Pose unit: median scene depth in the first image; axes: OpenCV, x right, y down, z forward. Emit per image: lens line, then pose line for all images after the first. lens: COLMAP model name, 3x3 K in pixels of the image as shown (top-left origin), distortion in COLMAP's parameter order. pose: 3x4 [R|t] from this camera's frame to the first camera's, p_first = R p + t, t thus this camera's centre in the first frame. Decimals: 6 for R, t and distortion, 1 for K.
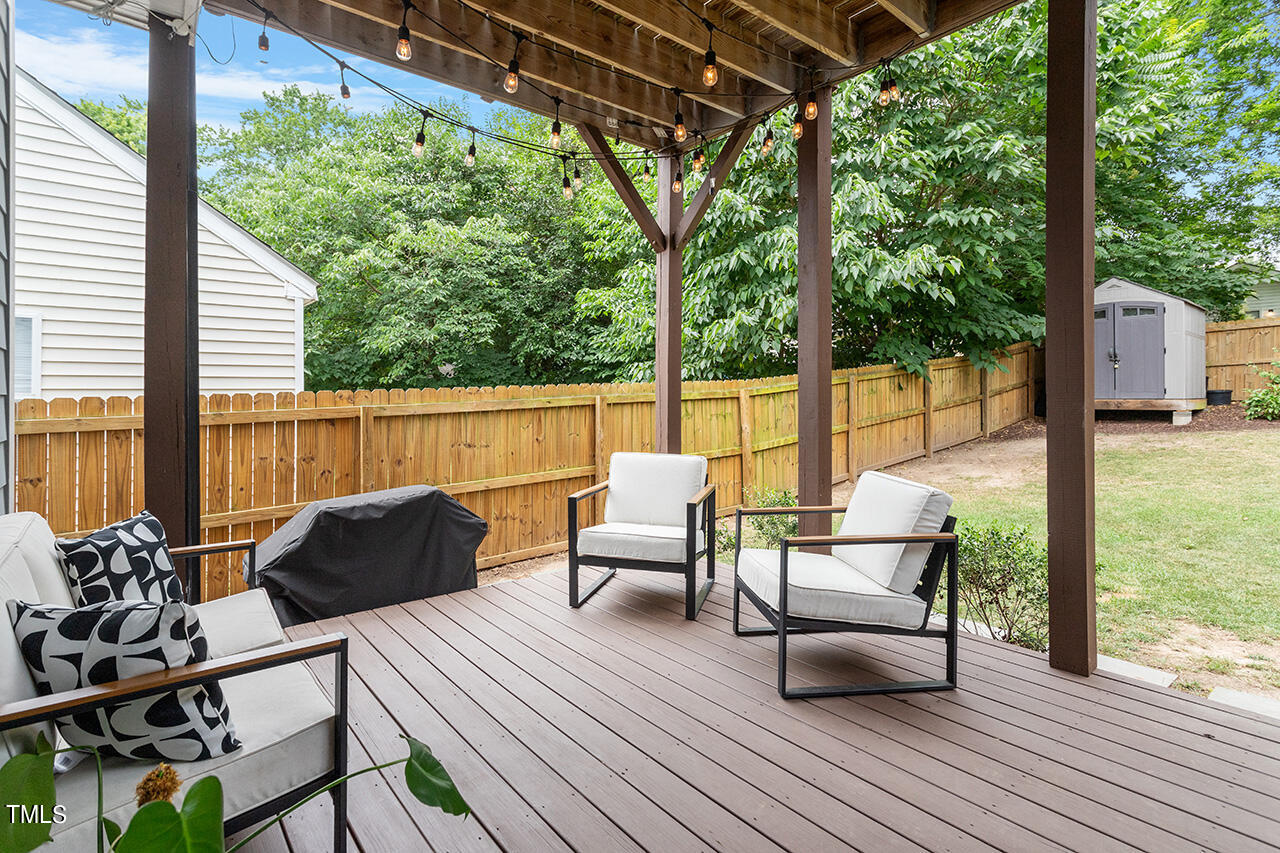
lens RADIAL K [[618.9, 0, 635.6], [0, 618.9, 395.6], [0, 0, 1]] dist [0.003950, 0.000607]
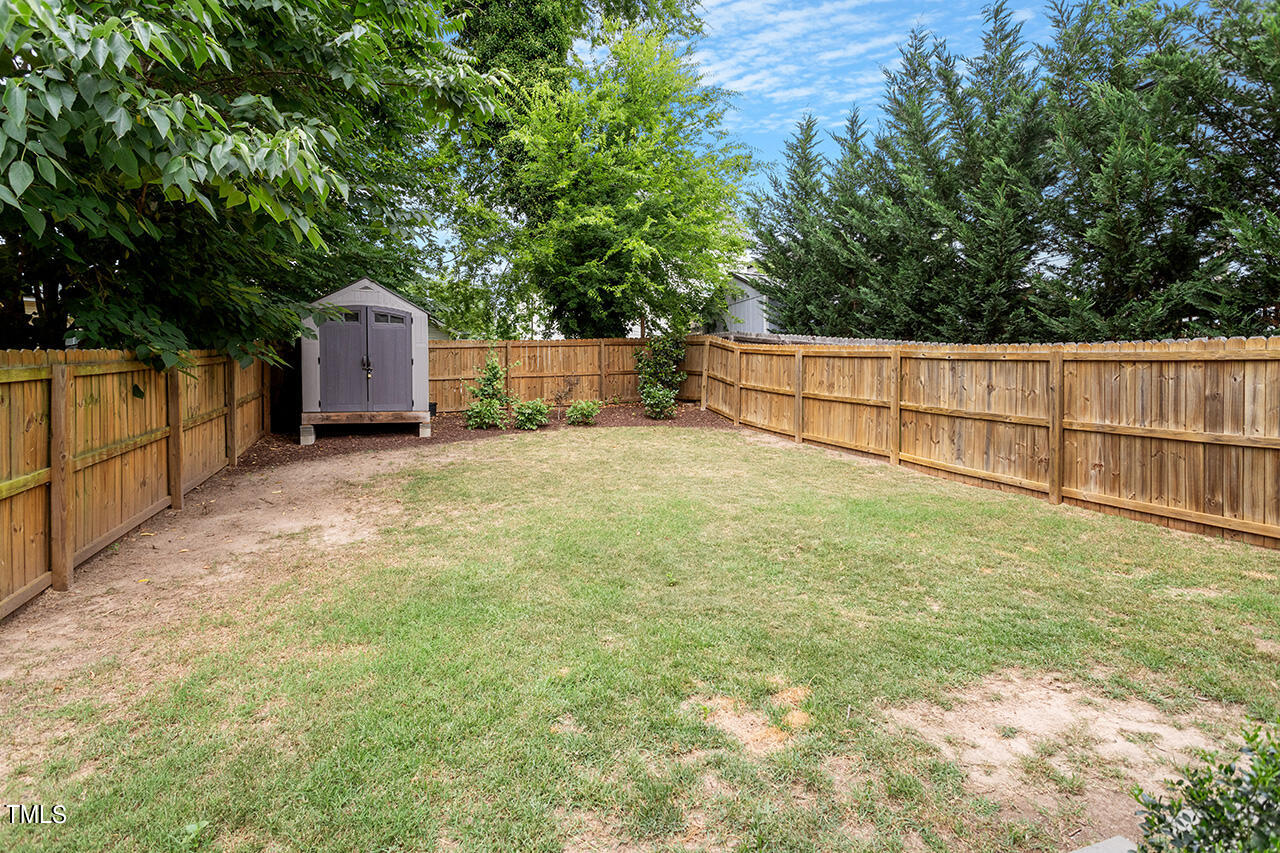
lens RADIAL K [[624.4, 0, 640.4], [0, 624.4, 416.5], [0, 0, 1]] dist [0.001137, 0.000237]
pose [[0.312319, -0.012702, 0.949892, 0.028707], [0.001128, 0.999915, 0.013000, 0.001047], [-0.949977, -0.002988, 0.312306, 0.362142]]
